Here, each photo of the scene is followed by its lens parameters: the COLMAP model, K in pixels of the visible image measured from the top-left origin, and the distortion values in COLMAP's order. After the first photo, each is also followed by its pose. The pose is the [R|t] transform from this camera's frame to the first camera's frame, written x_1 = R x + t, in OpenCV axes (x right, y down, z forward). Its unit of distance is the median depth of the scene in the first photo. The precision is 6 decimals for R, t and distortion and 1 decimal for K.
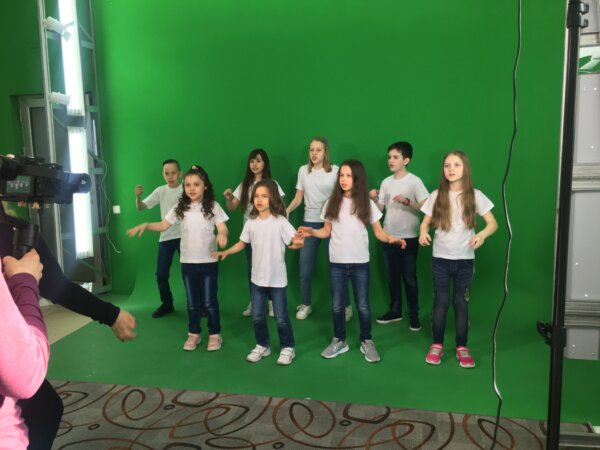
lens RADIAL K [[507.4, 0, 302.1], [0, 507.4, 226.3], [0, 0, 1]] dist [0.082135, -0.114510]
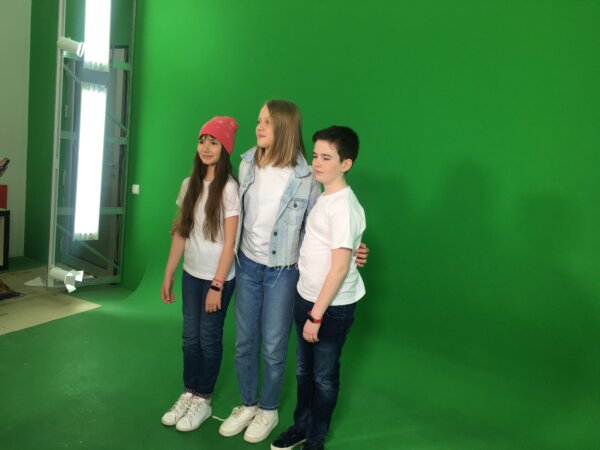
lens RADIAL K [[507.4, 0, 311.0], [0, 507.4, 228.7], [0, 0, 1]] dist [0.082135, -0.114510]
pose [[0.943565, 0.167734, -0.285571, 0.272026], [-0.166535, 0.985619, 0.028665, -0.071279], [0.286272, 0.020510, 0.957929, 0.492221]]
